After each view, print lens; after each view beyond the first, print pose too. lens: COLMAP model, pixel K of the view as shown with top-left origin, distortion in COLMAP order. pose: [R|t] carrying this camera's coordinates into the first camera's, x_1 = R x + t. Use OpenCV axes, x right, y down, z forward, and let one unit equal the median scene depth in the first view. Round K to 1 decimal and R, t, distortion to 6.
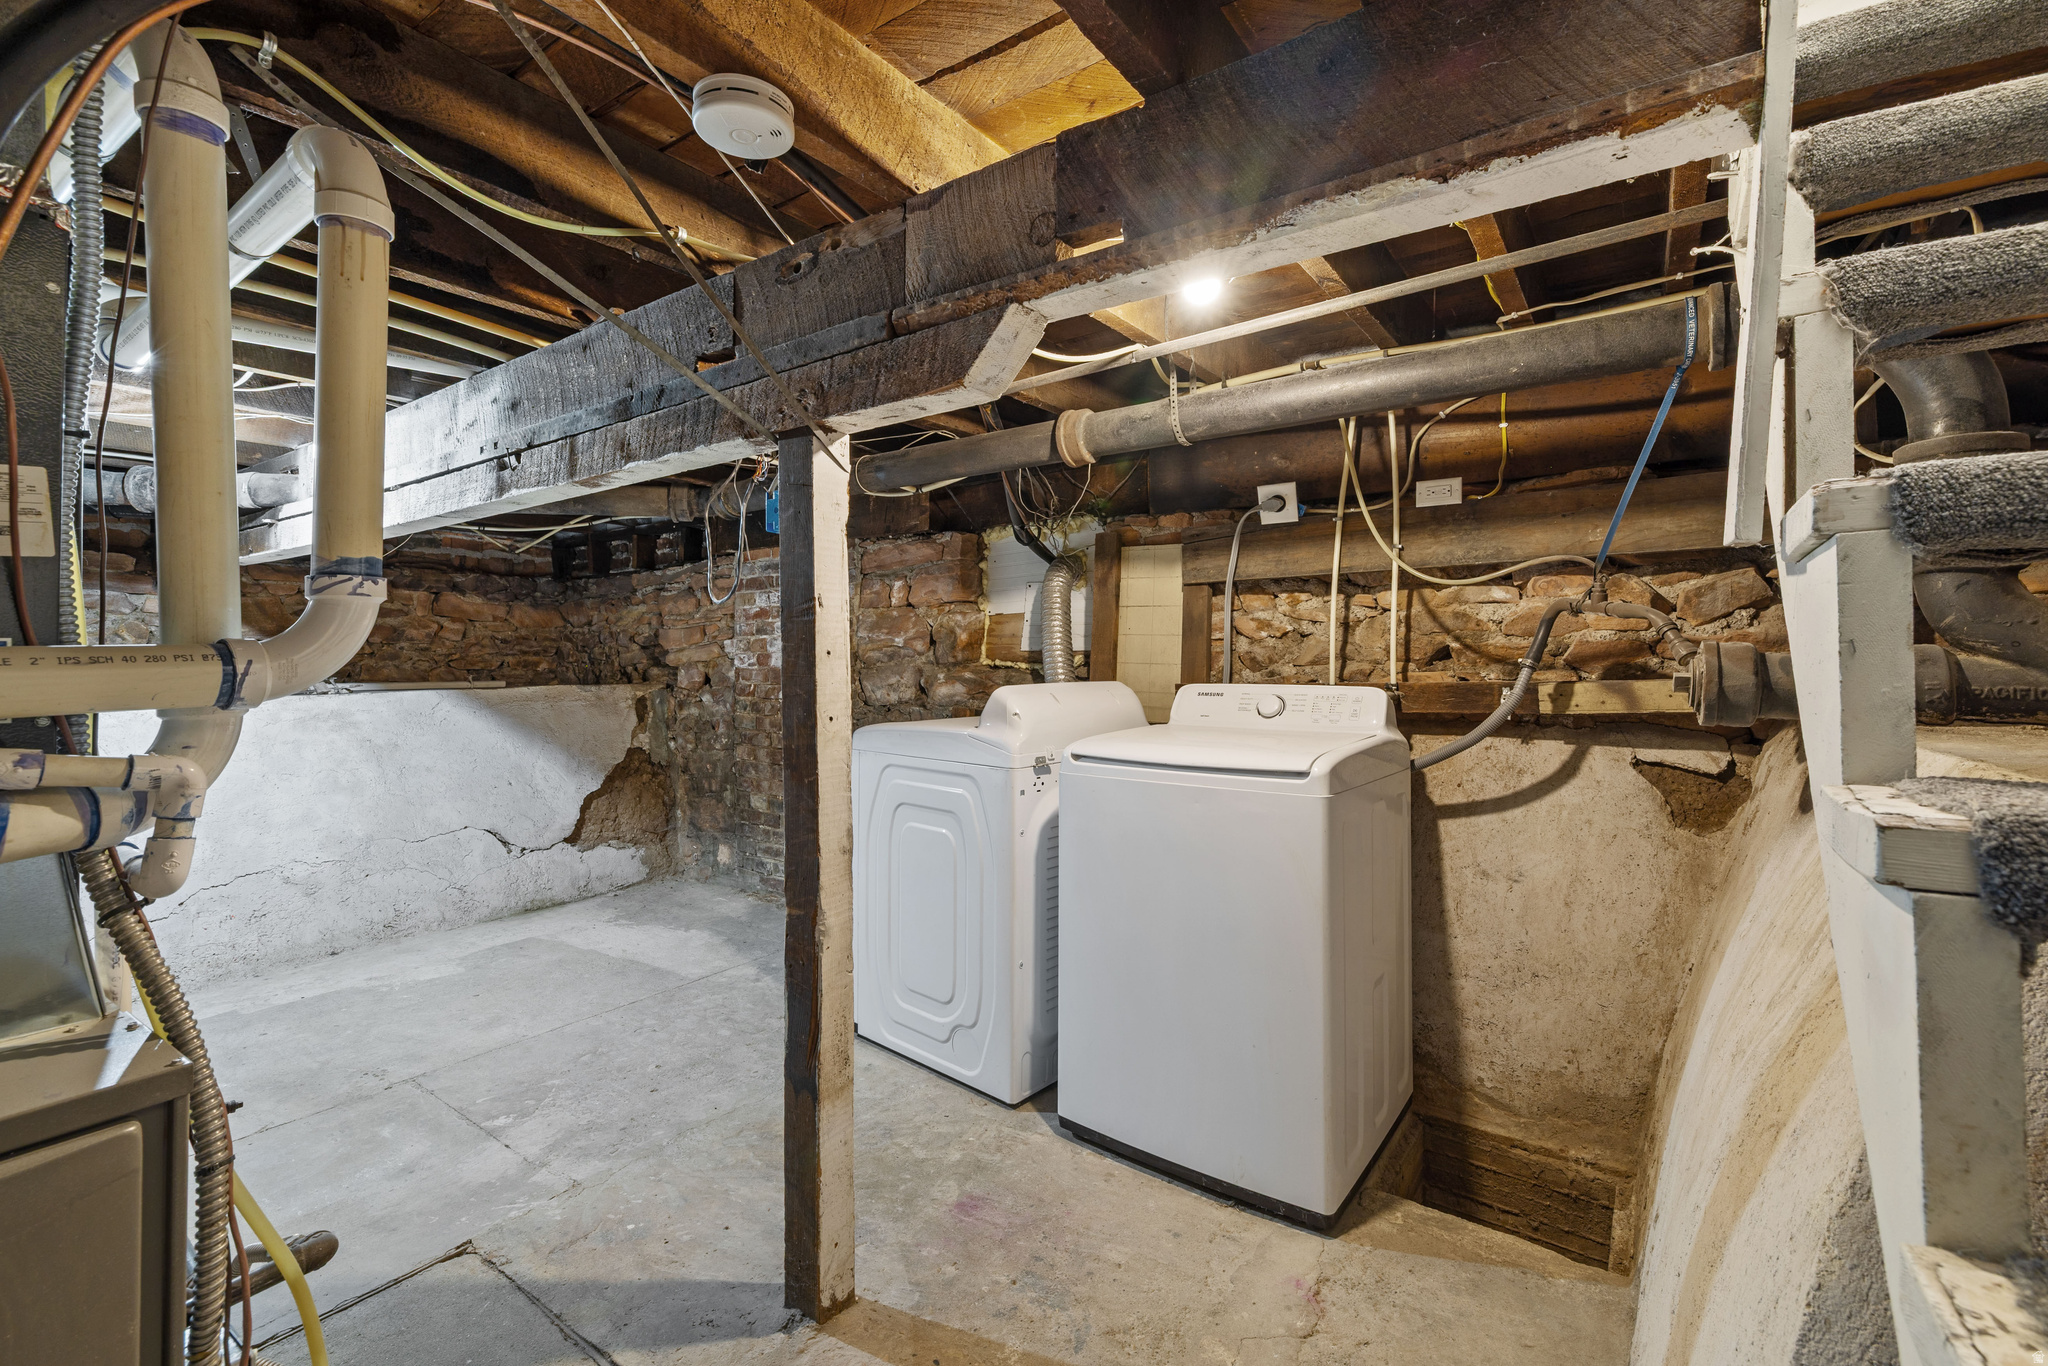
lens RADIAL K [[913.7, 0, 1030.9], [0, 913.7, 680.7], [0, 0, 1]] dist [0.003210, 0.000558]
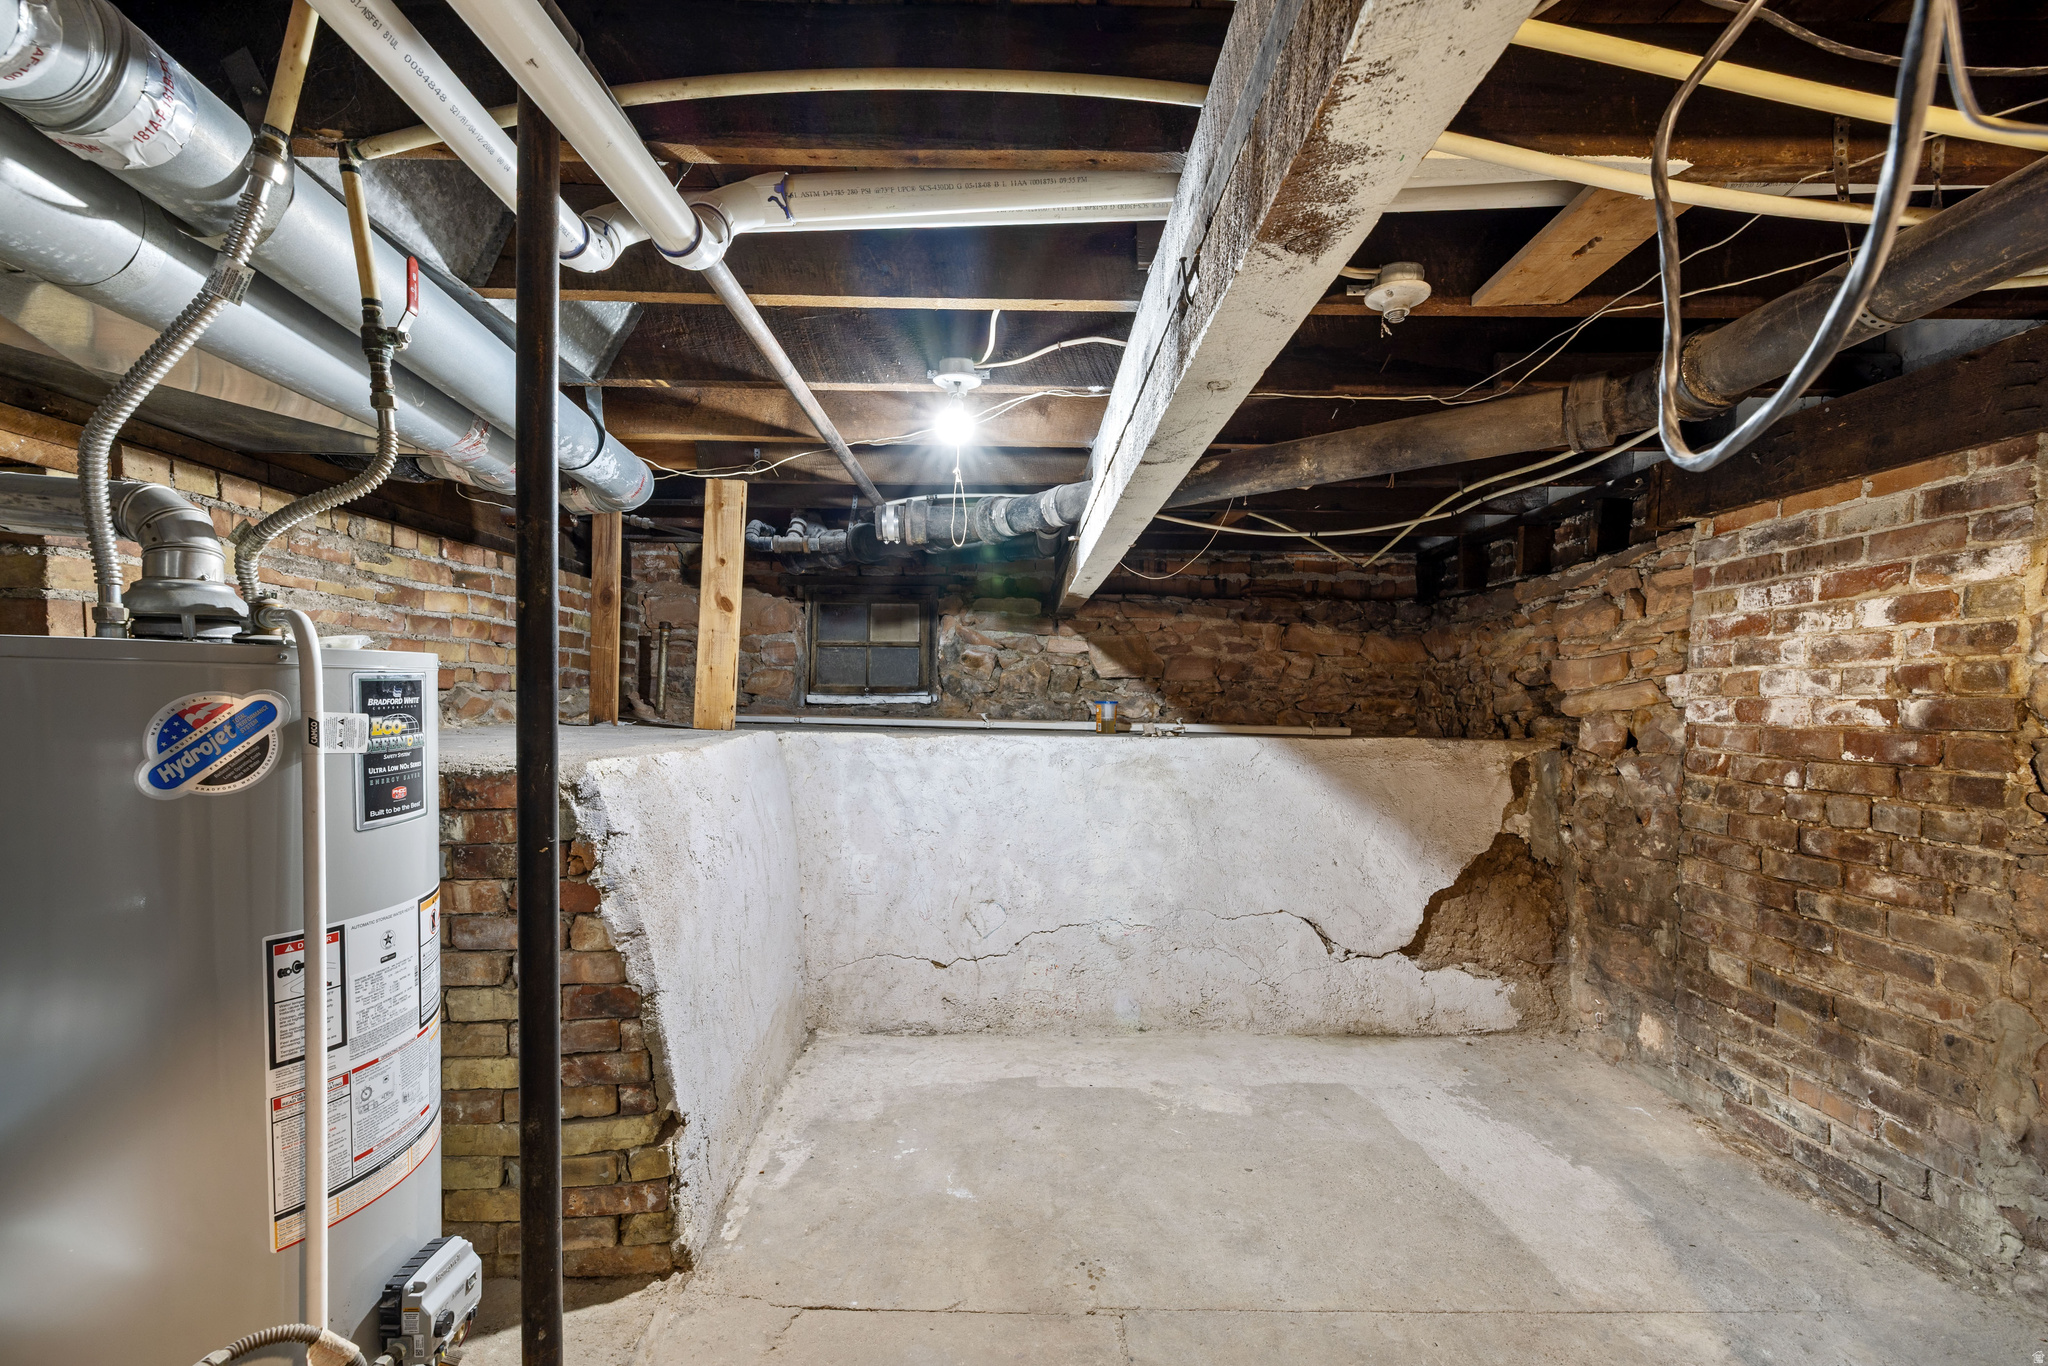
lens RADIAL K [[913.7, 0, 1024.4], [0, 913.7, 710.6], [0, 0, 1]] dist [0.003210, 0.000558]
pose [[0.601501, 0.026403, -0.798435, -0.110157], [-0.038734, 0.999242, 0.003863, -0.007907], [0.797932, 0.028603, 0.602068, 0.307965]]
